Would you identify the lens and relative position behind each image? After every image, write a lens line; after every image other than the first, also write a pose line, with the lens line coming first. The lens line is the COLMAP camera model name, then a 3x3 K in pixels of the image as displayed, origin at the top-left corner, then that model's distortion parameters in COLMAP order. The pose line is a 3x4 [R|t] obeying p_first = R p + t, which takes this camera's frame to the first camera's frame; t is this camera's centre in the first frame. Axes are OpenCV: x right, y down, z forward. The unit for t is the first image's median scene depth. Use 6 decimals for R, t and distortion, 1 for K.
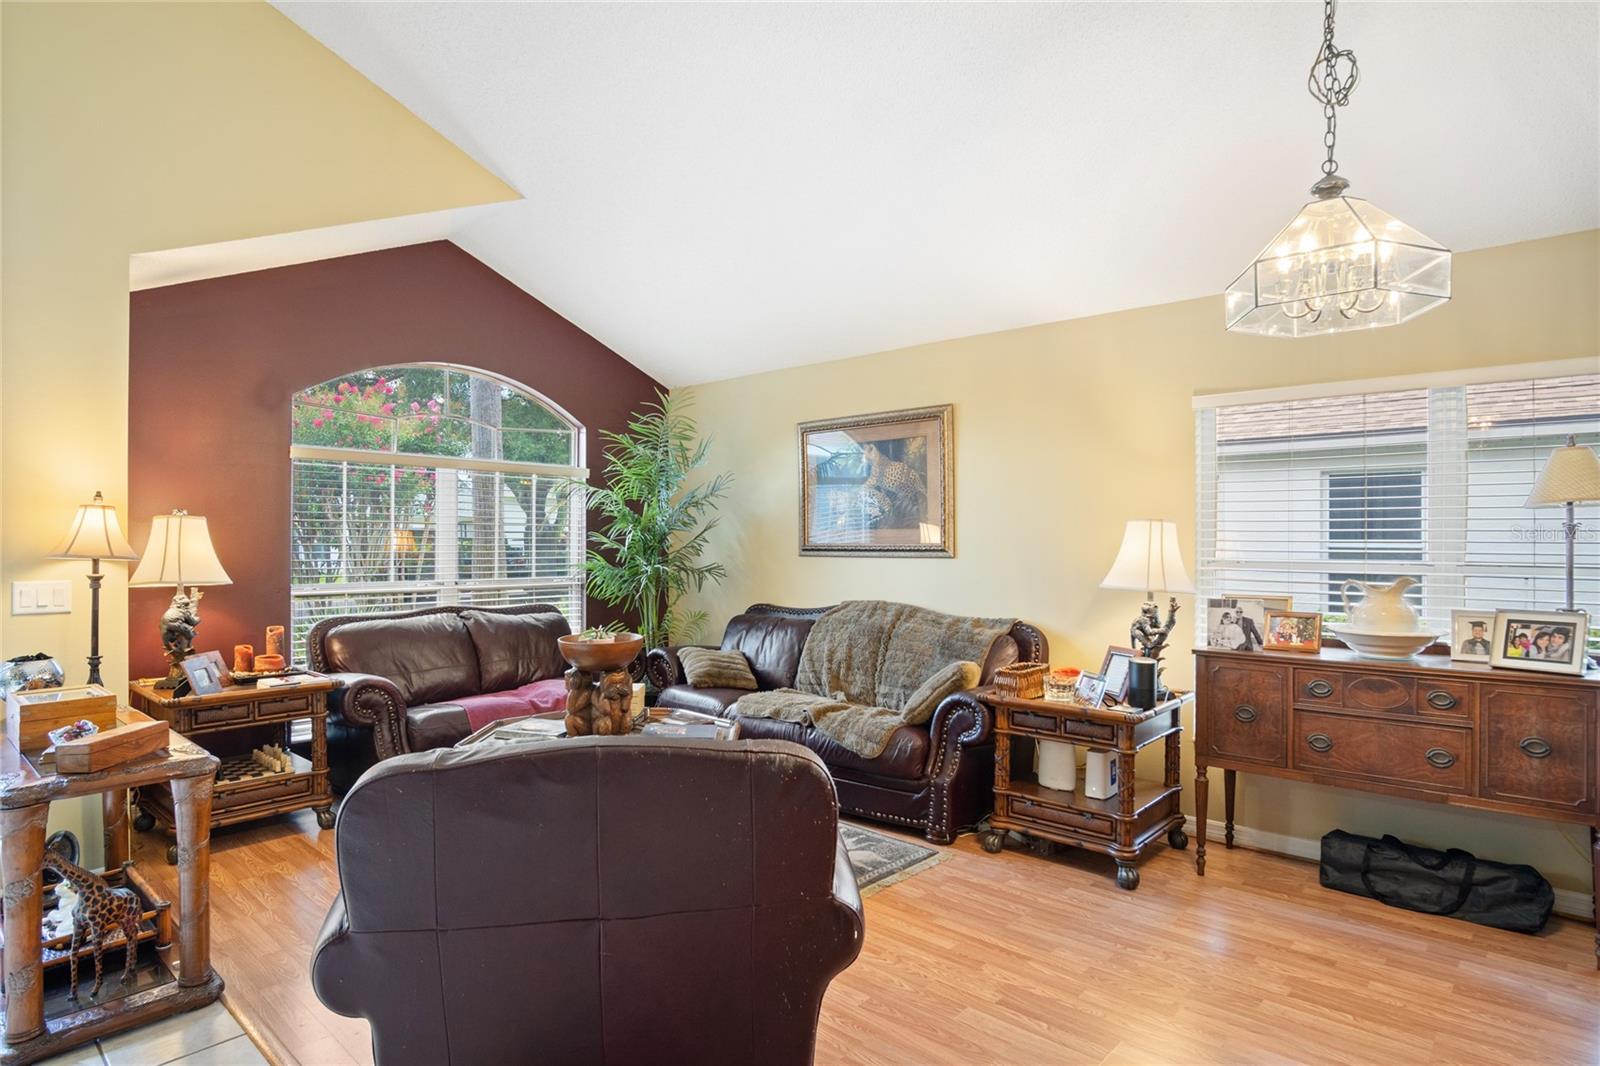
lens RADIAL K [[866.2, 0, 800.3], [0, 866.2, 532.4], [0, 0, 1]] dist [-0.030534, 0.008392]
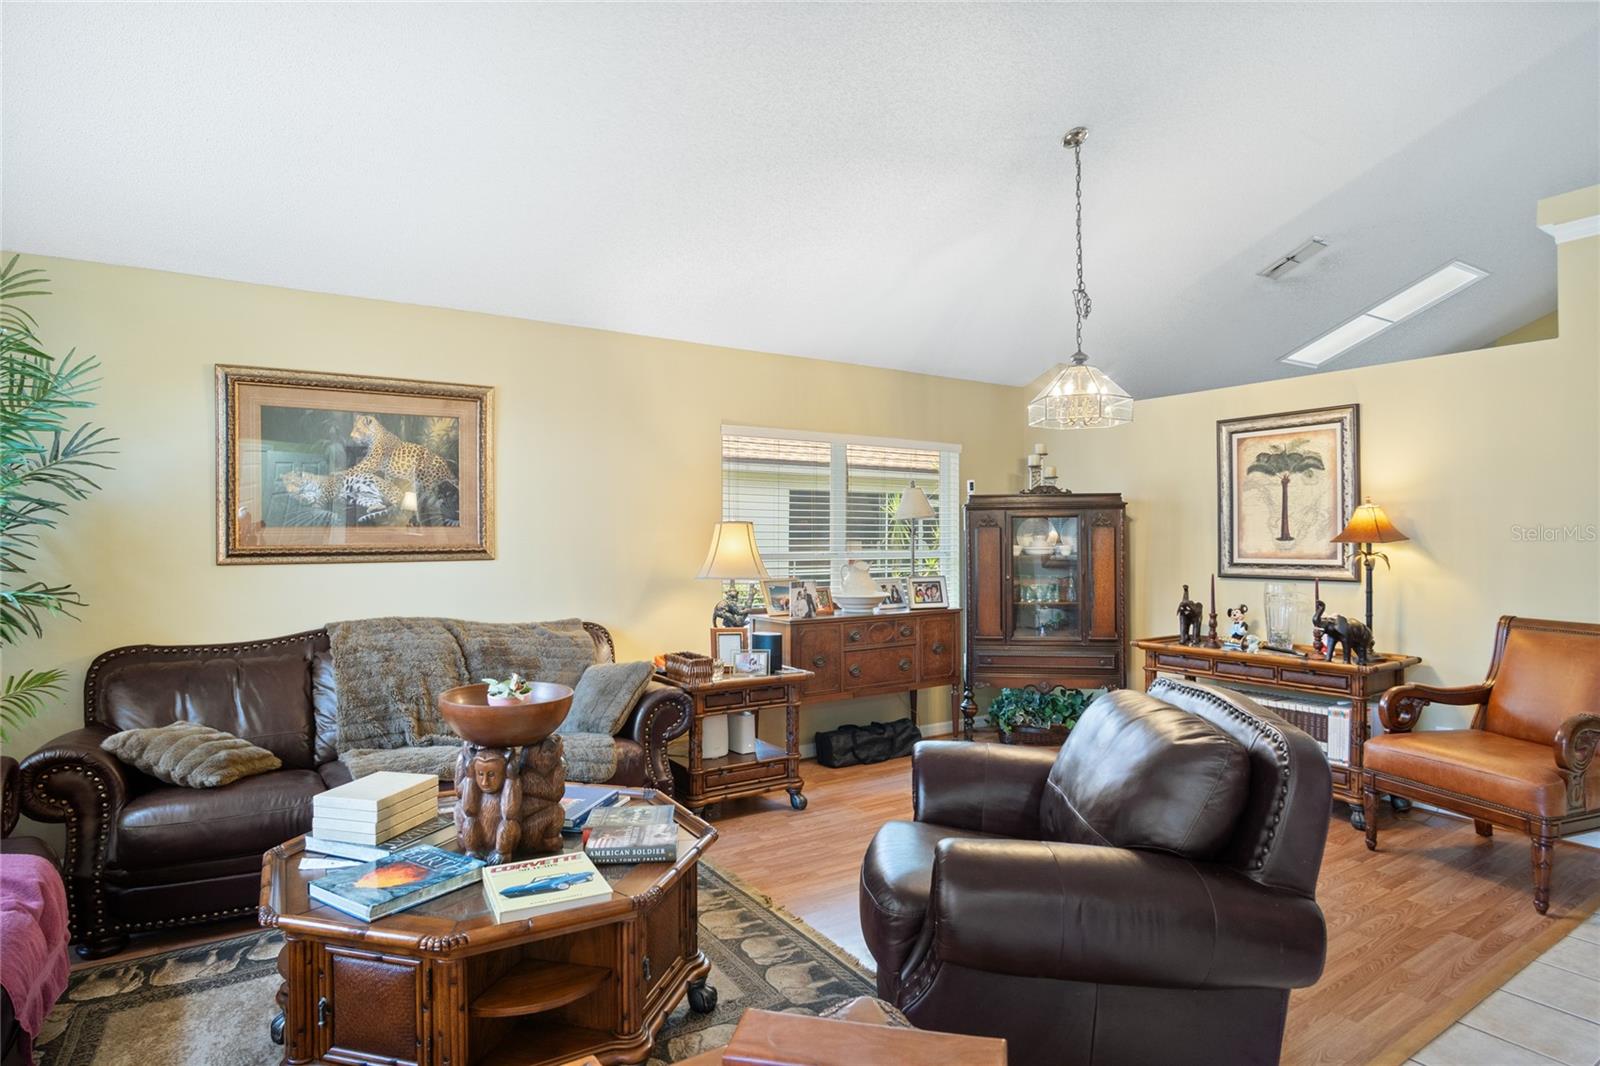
lens RADIAL K [[866.2, 0, 803.6], [0, 866.2, 530.8], [0, 0, 1]] dist [-0.030534, 0.008392]
pose [[0.246434, 0.001240, 0.969159, -0.748867], [-0.008171, 0.999966, 0.000798, -0.004479], [-0.969125, -0.008116, 0.246436, 0.577948]]
